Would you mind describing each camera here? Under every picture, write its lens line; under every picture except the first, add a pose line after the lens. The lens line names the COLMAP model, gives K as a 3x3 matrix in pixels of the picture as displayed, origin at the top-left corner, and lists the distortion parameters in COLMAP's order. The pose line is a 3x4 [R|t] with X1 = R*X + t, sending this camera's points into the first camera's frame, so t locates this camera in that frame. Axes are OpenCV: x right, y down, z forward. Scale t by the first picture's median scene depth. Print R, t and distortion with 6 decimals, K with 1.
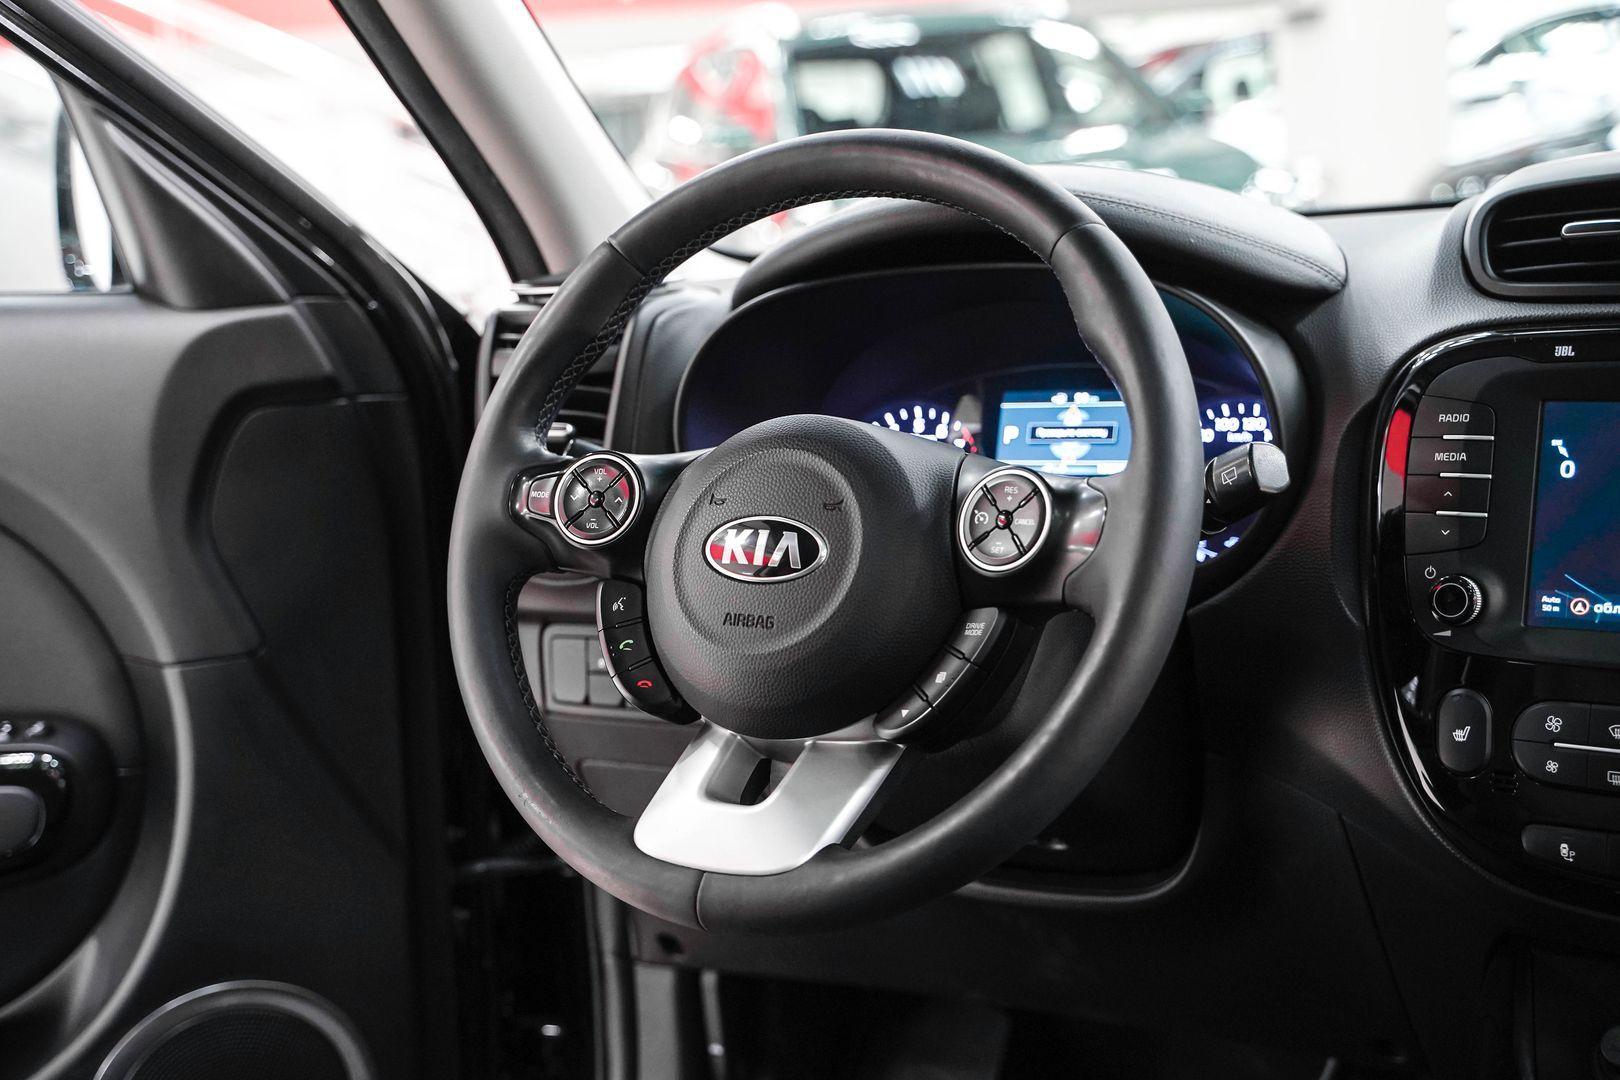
lens RADIAL K [[2055.4, 0, 766.1], [0, 2055.4, 531.5], [0, 0, 1]] dist [0.055249, 0.000000]
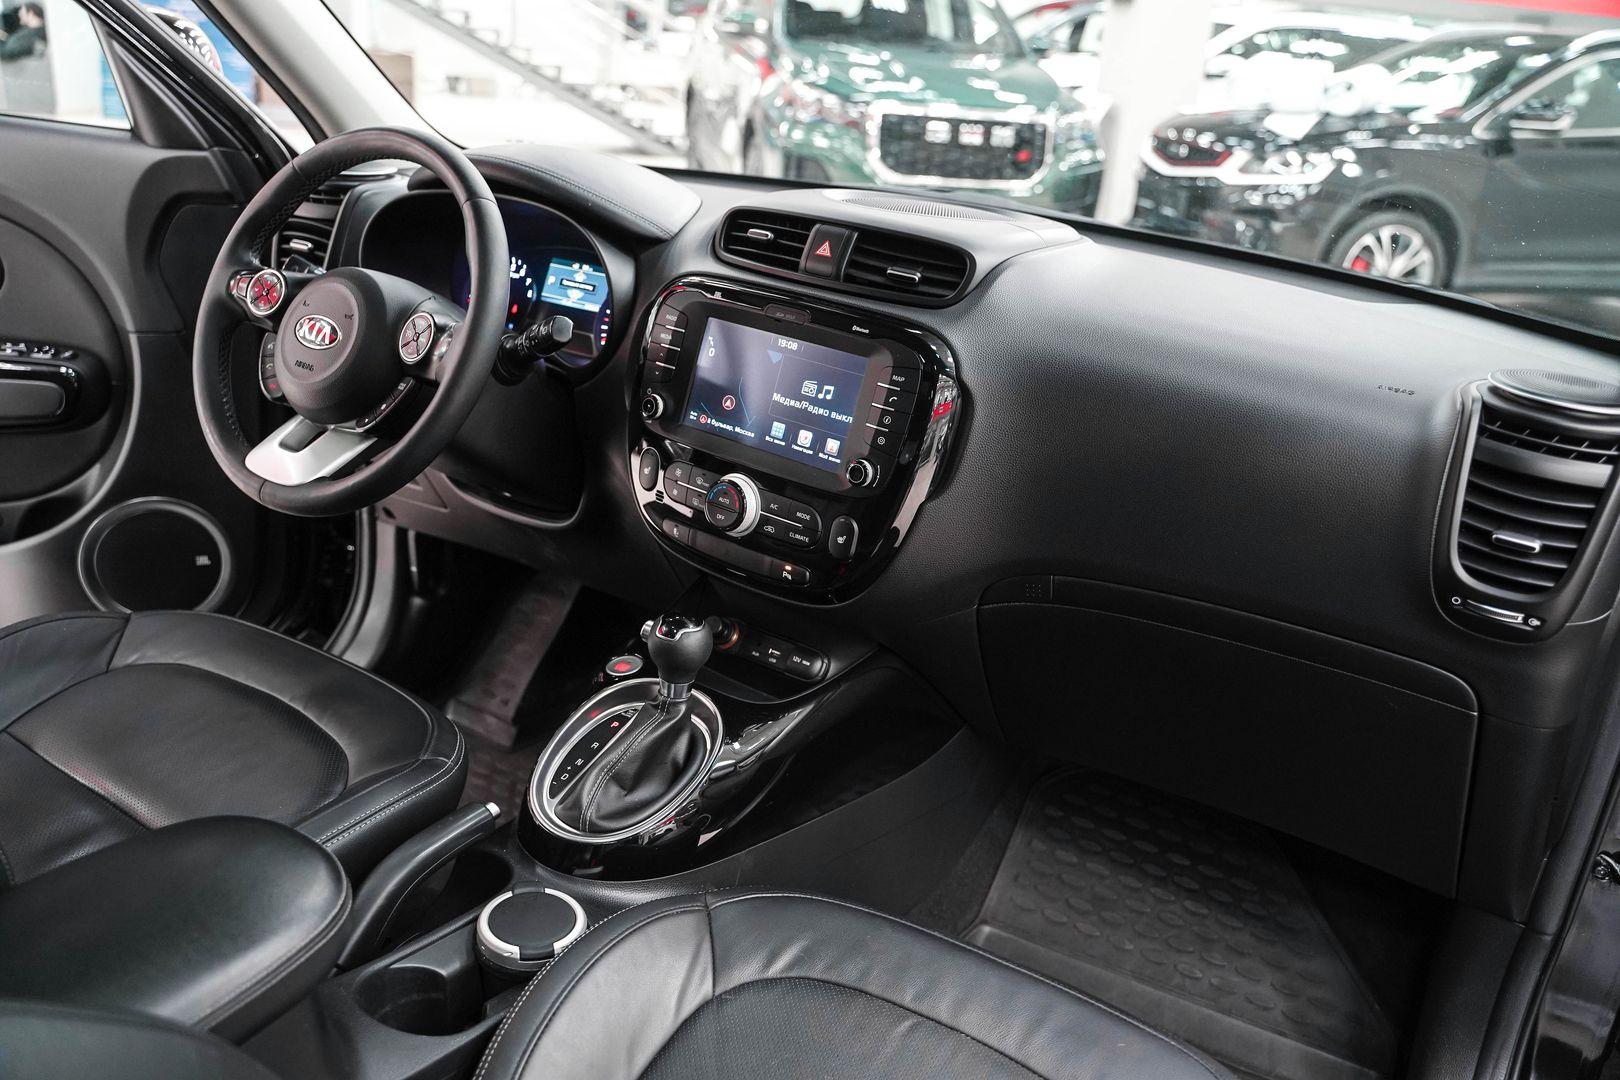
lens RADIAL K [[1311.3, 0, 801.5], [0, 1311.3, 538.6], [0, 0, 1]] dist [-0.116054, 0.092589]
pose [[0.987368, 0.154688, 0.034280, 0.420244], [-0.158424, 0.967048, 0.199300, -0.113372], [-0.002321, -0.202214, 0.979339, -0.279547]]
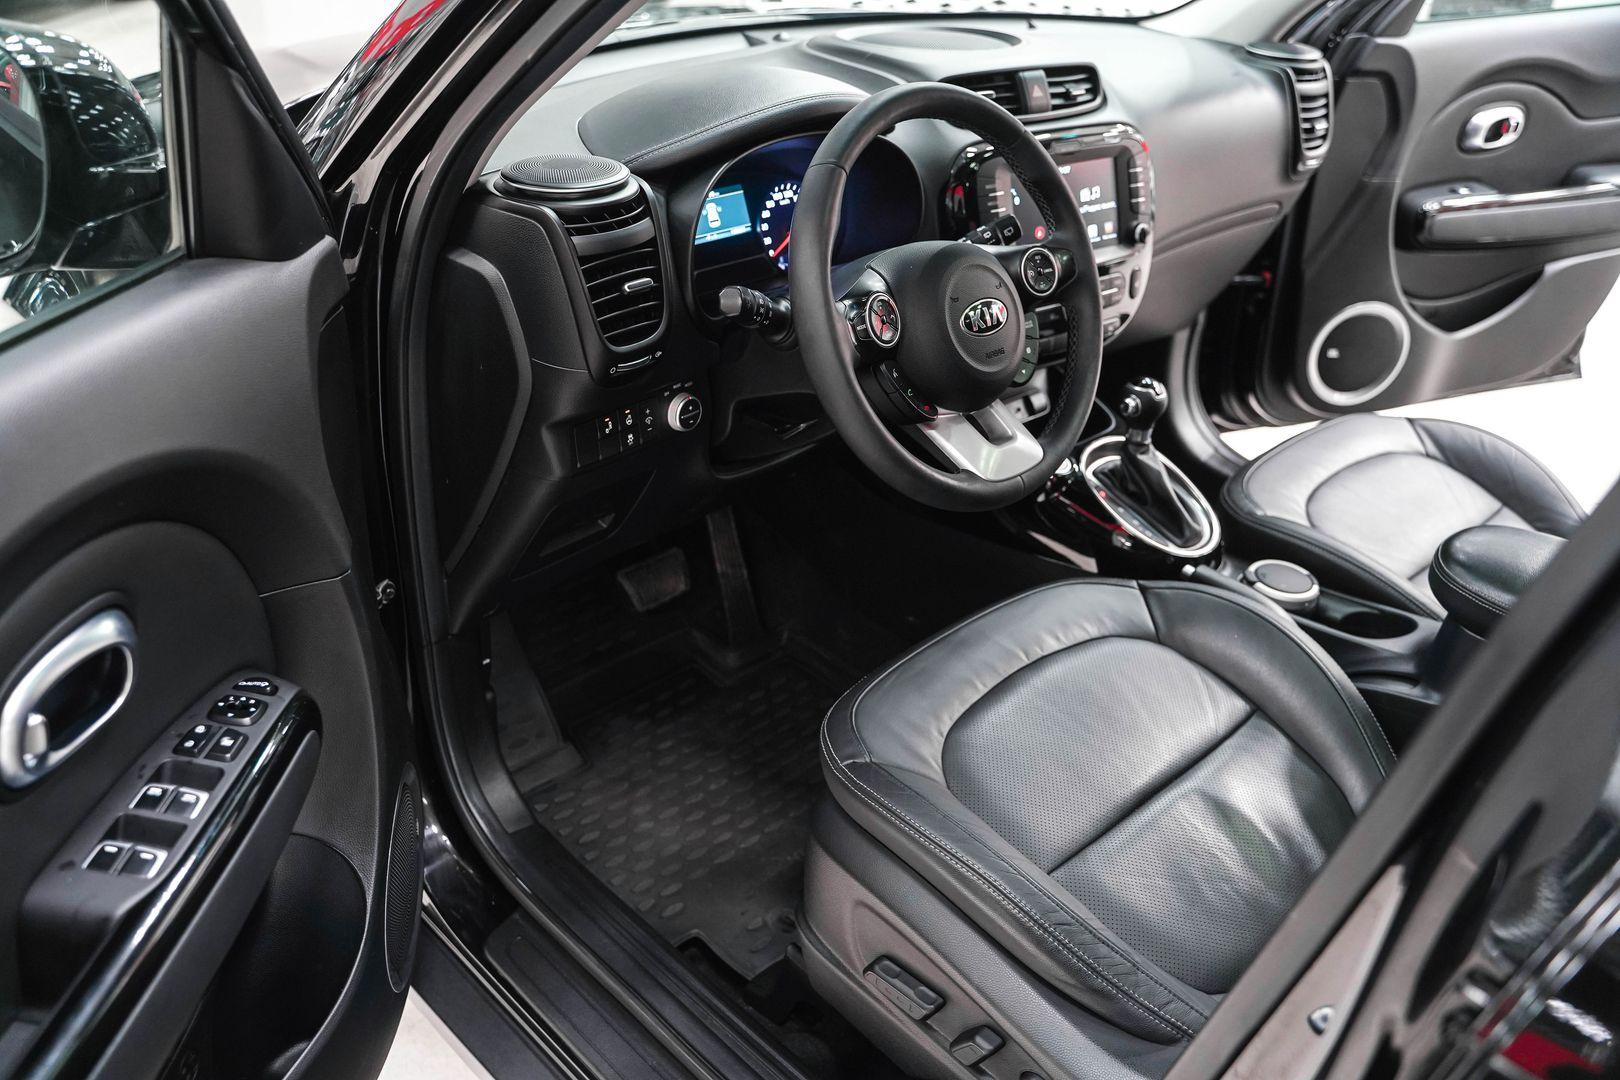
lens RADIAL K [[1311.3, 0, 752.5], [0, 1311.3, 547.0], [0, 0, 1]] dist [-0.116054, 0.092589]
pose [[0.296769, -0.410475, 0.862229, -1.113647], [0.102700, 0.911387, 0.398530, -0.277629], [-0.949411, -0.029721, 0.312628, 0.736824]]
